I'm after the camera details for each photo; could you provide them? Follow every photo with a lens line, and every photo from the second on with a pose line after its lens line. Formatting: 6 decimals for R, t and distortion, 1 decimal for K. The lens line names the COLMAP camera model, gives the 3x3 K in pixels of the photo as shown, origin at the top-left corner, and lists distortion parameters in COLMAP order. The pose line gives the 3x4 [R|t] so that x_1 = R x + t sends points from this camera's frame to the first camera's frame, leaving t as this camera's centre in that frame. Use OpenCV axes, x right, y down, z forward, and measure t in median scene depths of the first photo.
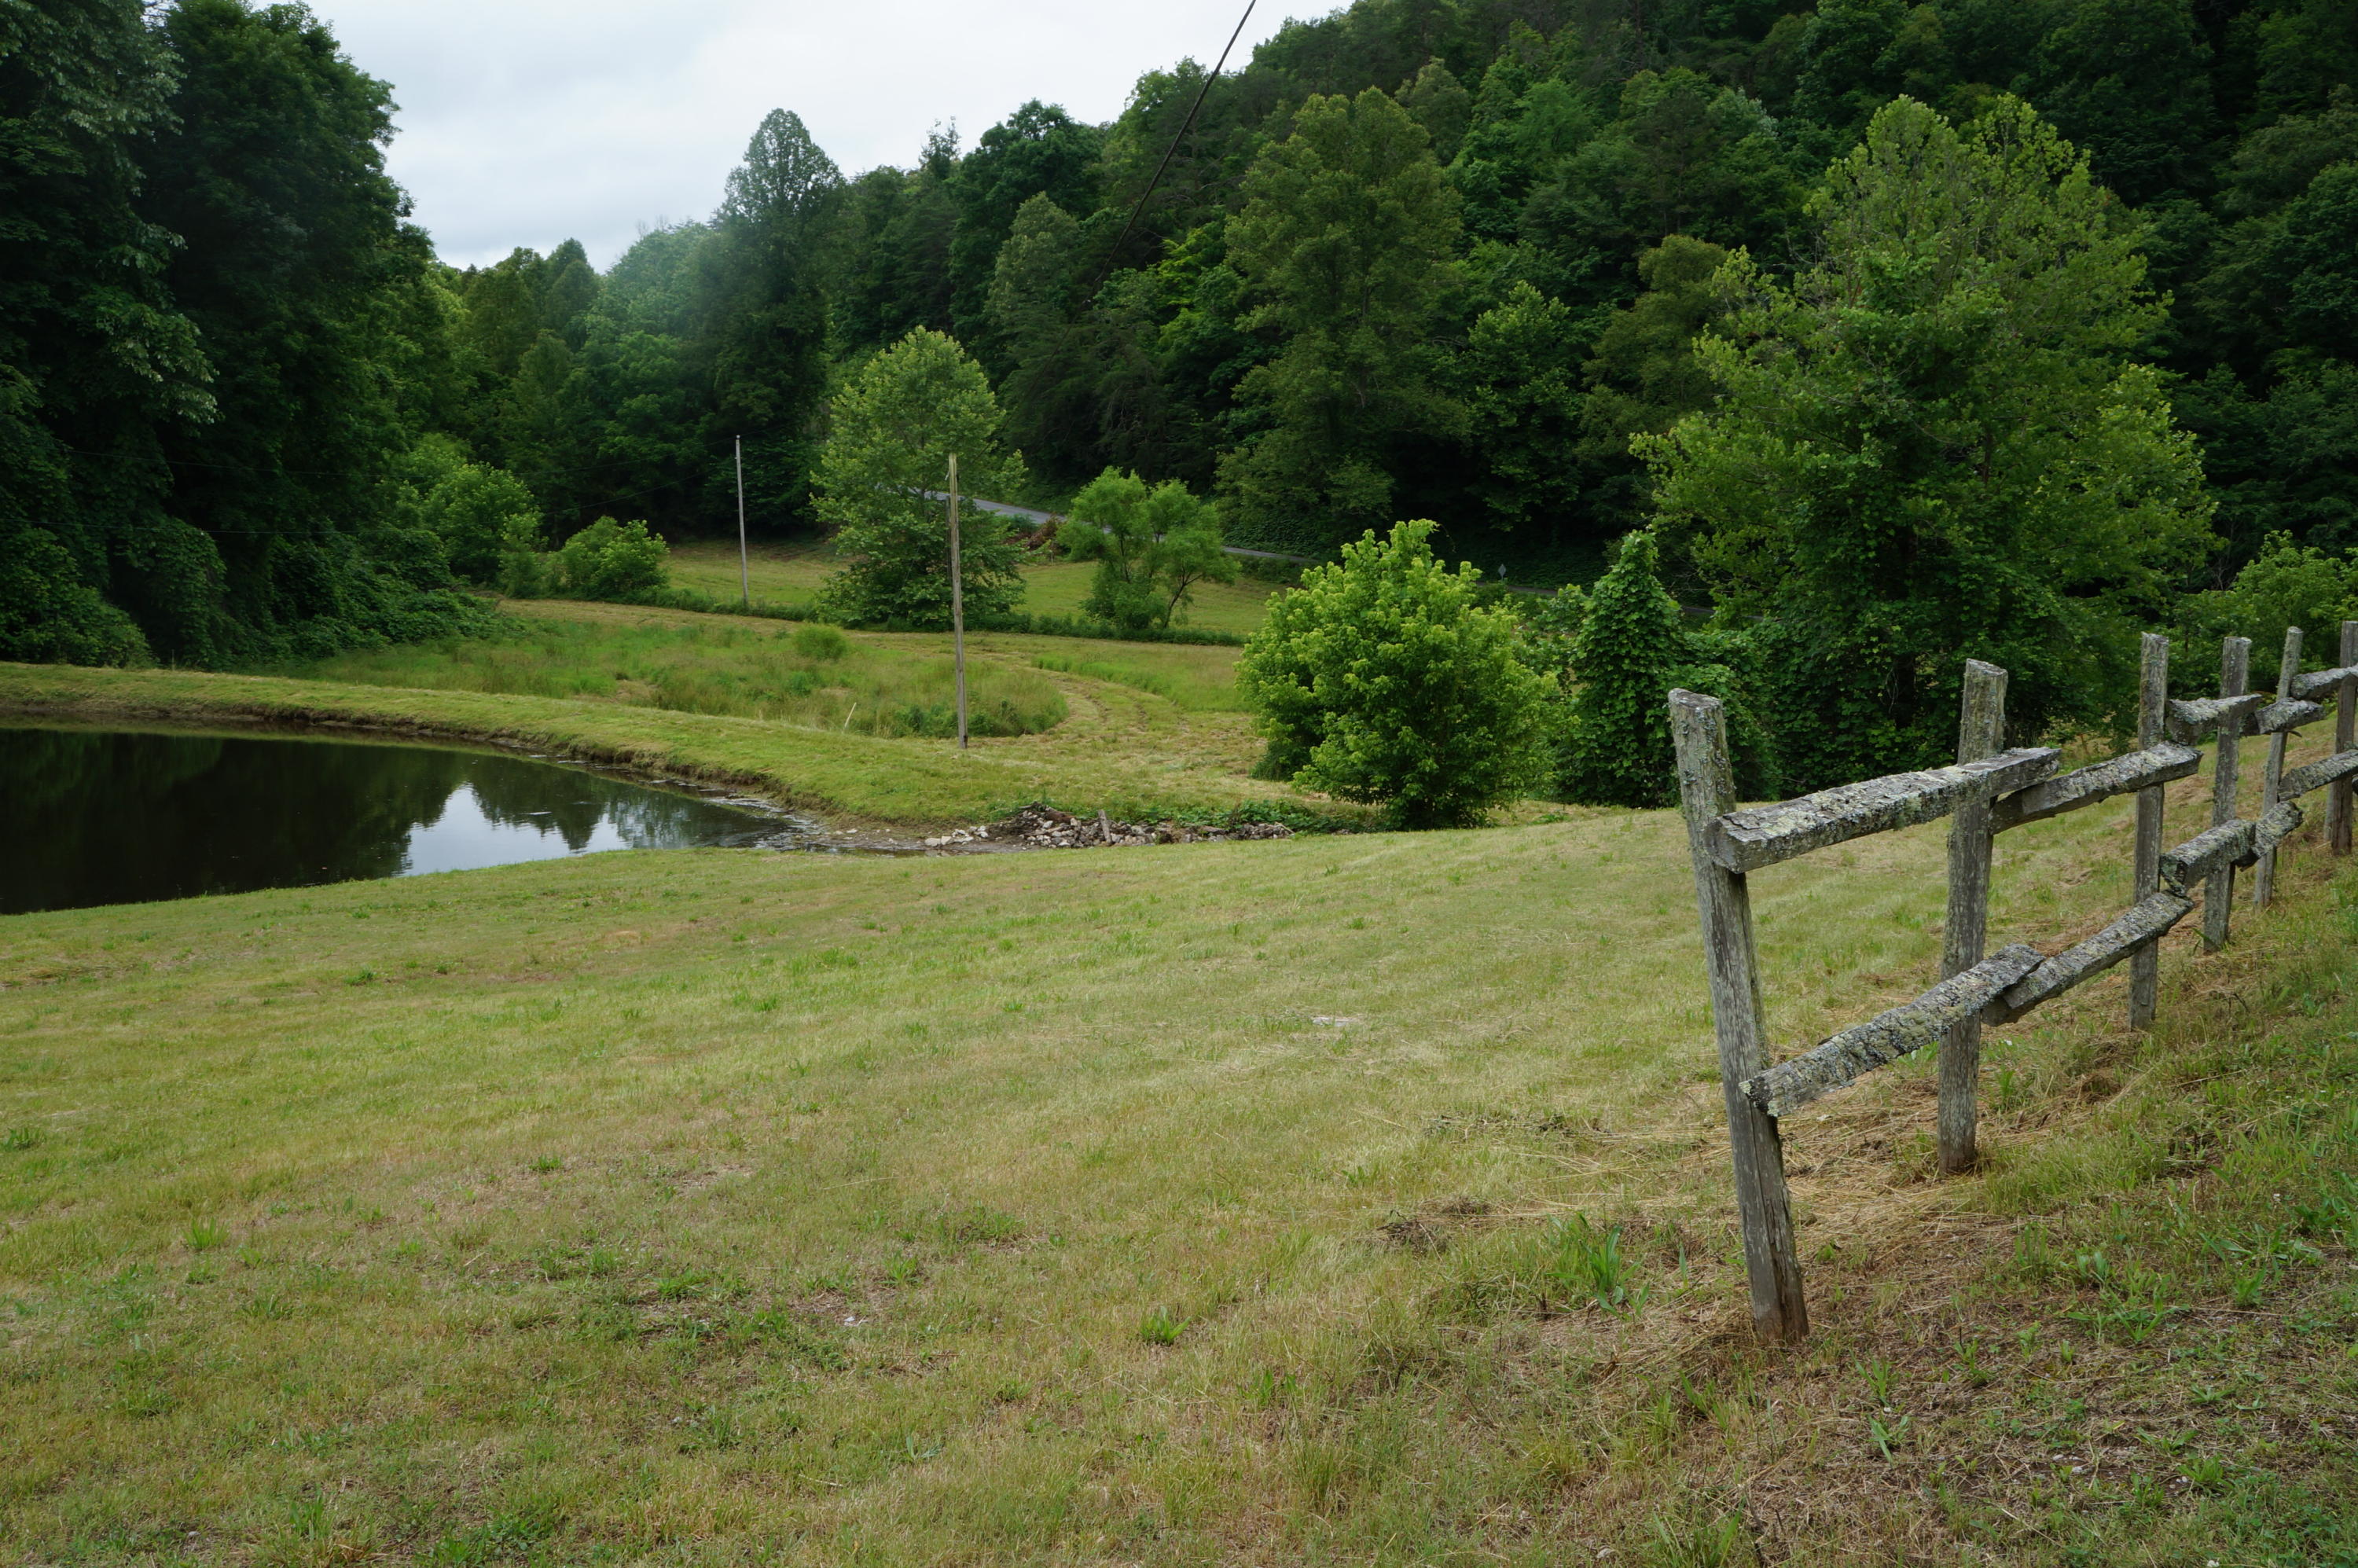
lens RADIAL K [[2582.2, 0, 1185.9], [0, 2582.2, 783.4], [0, 0, 1]] dist [0.034493, 0.000000]
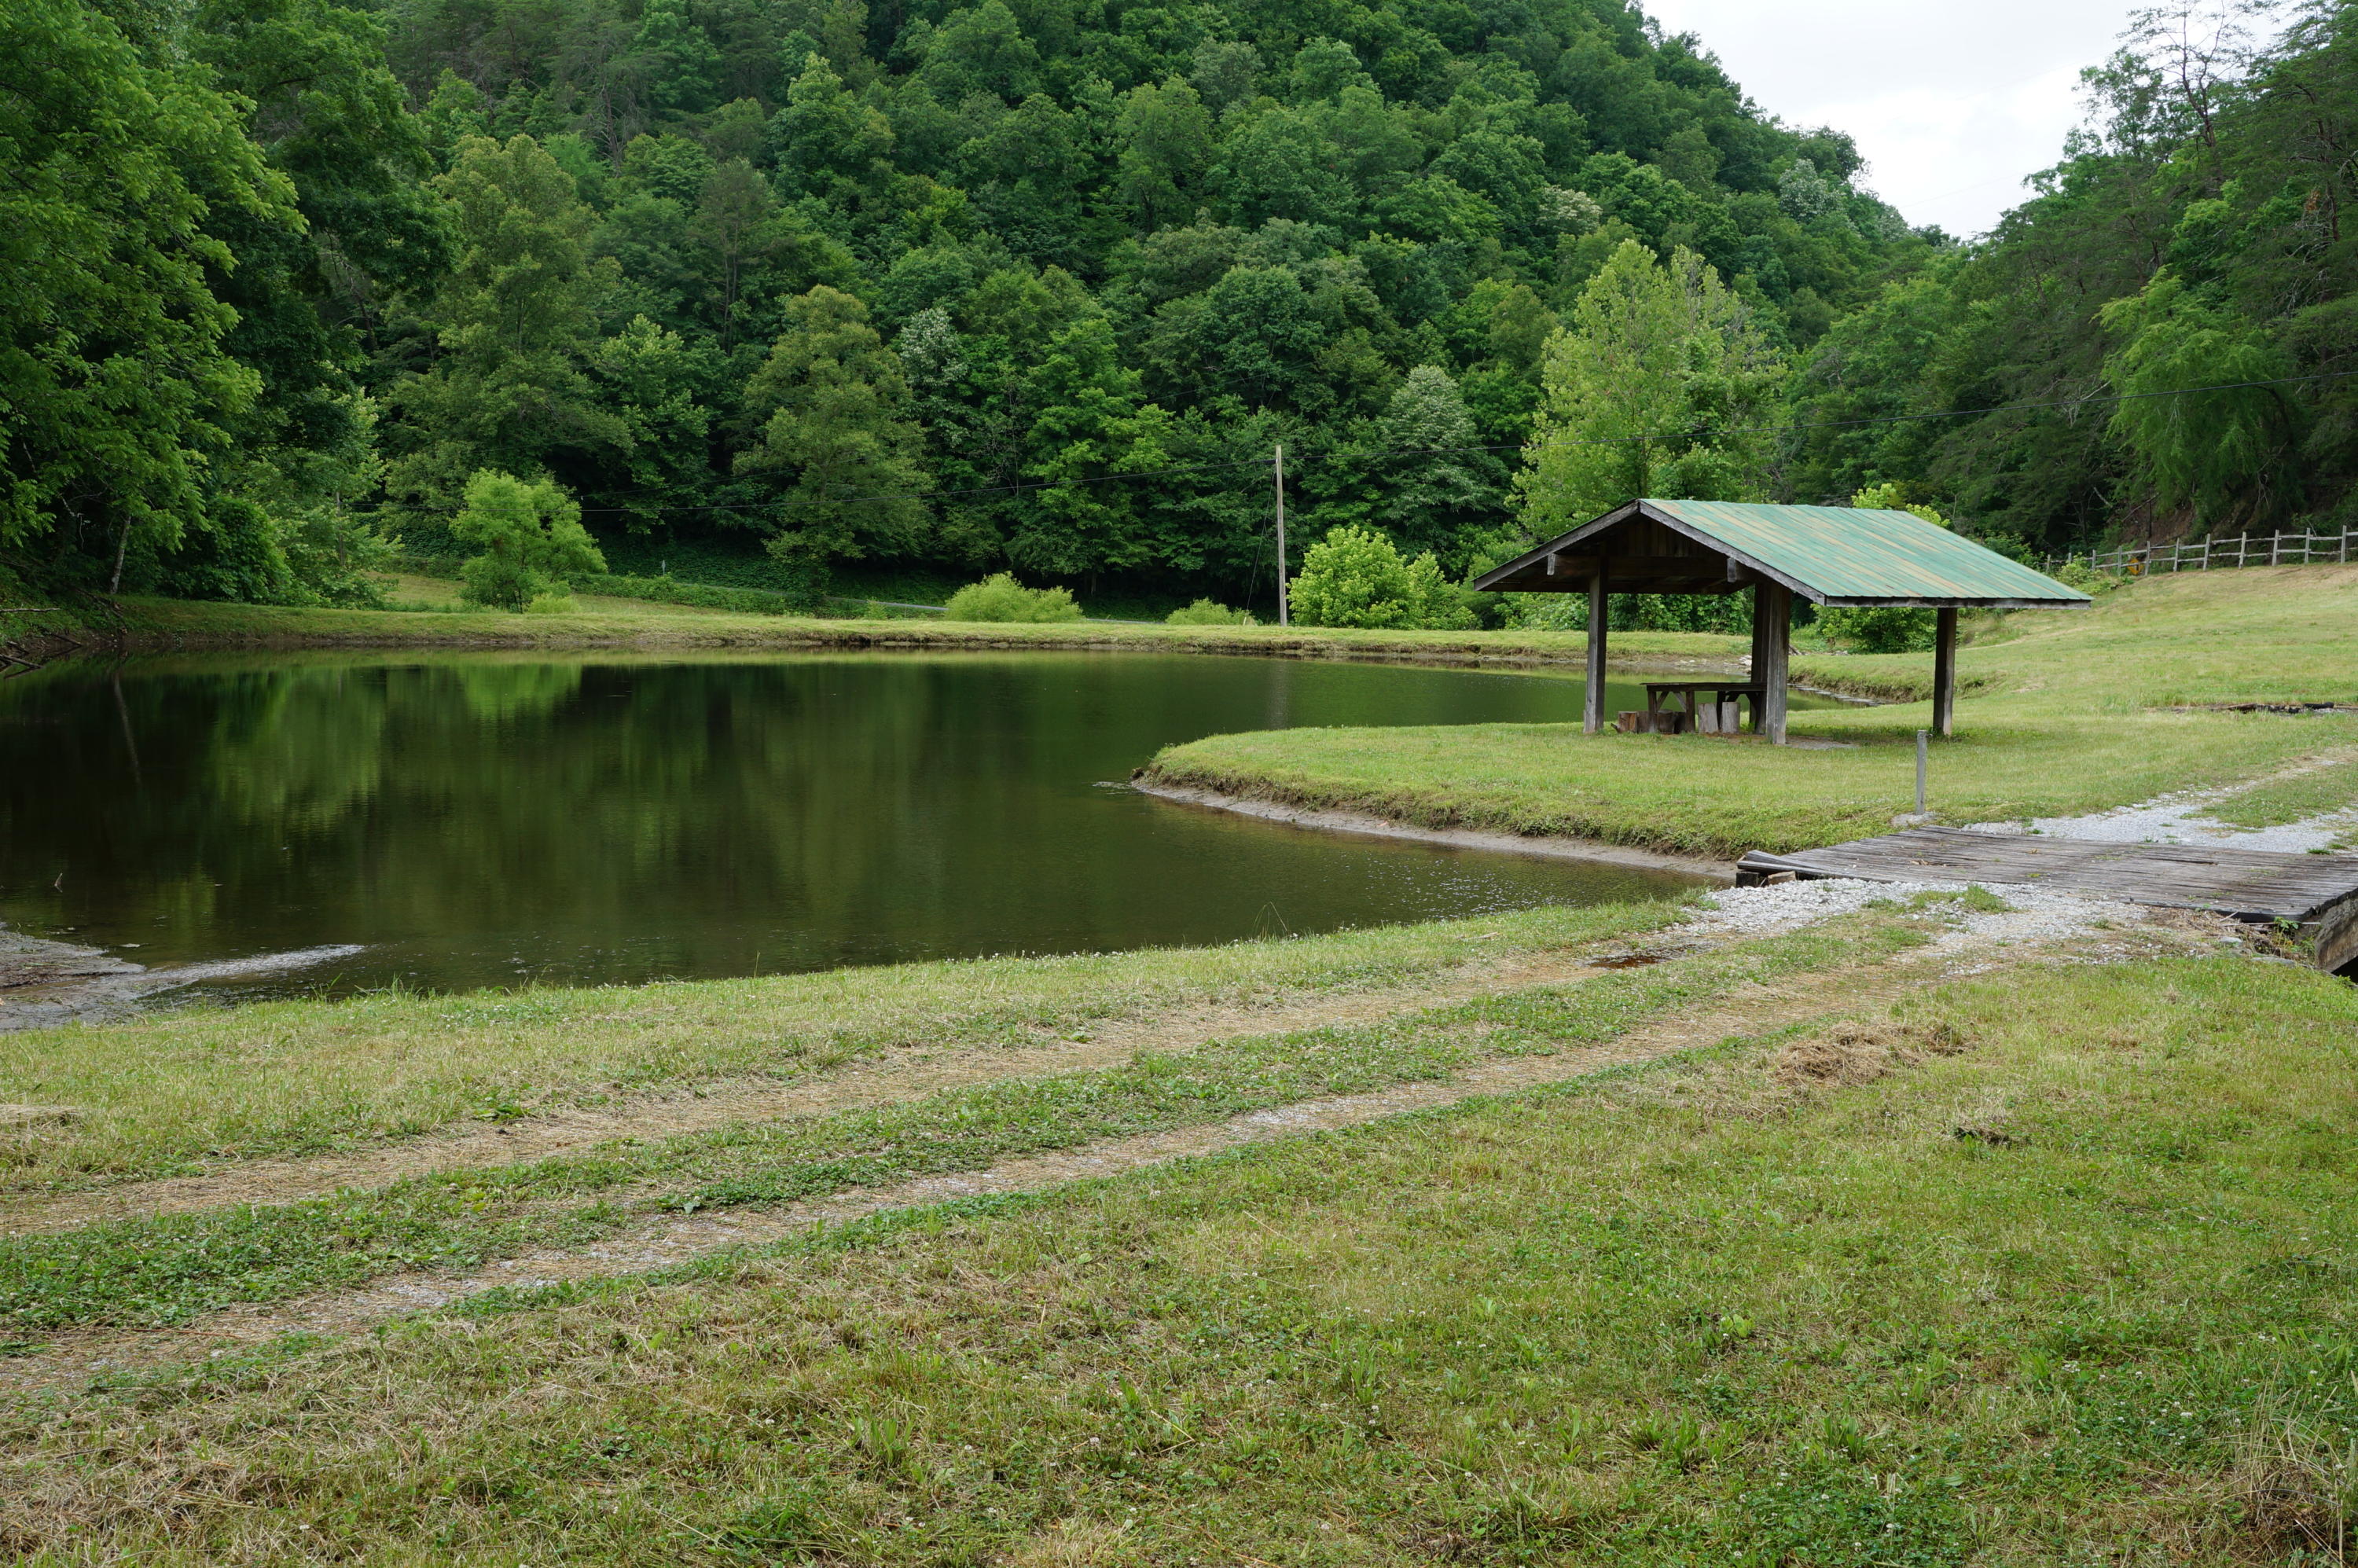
lens RADIAL K [[2582.2, 0, 1173.0], [0, 2582.2, 788.6], [0, 0, 1]] dist [0.034493, 0.000000]
pose [[0.774374, -0.063037, 0.629580, -0.448111], [0.073008, 0.997281, 0.010055, 0.019520], [-0.628502, 0.038178, 0.776871, -0.018776]]
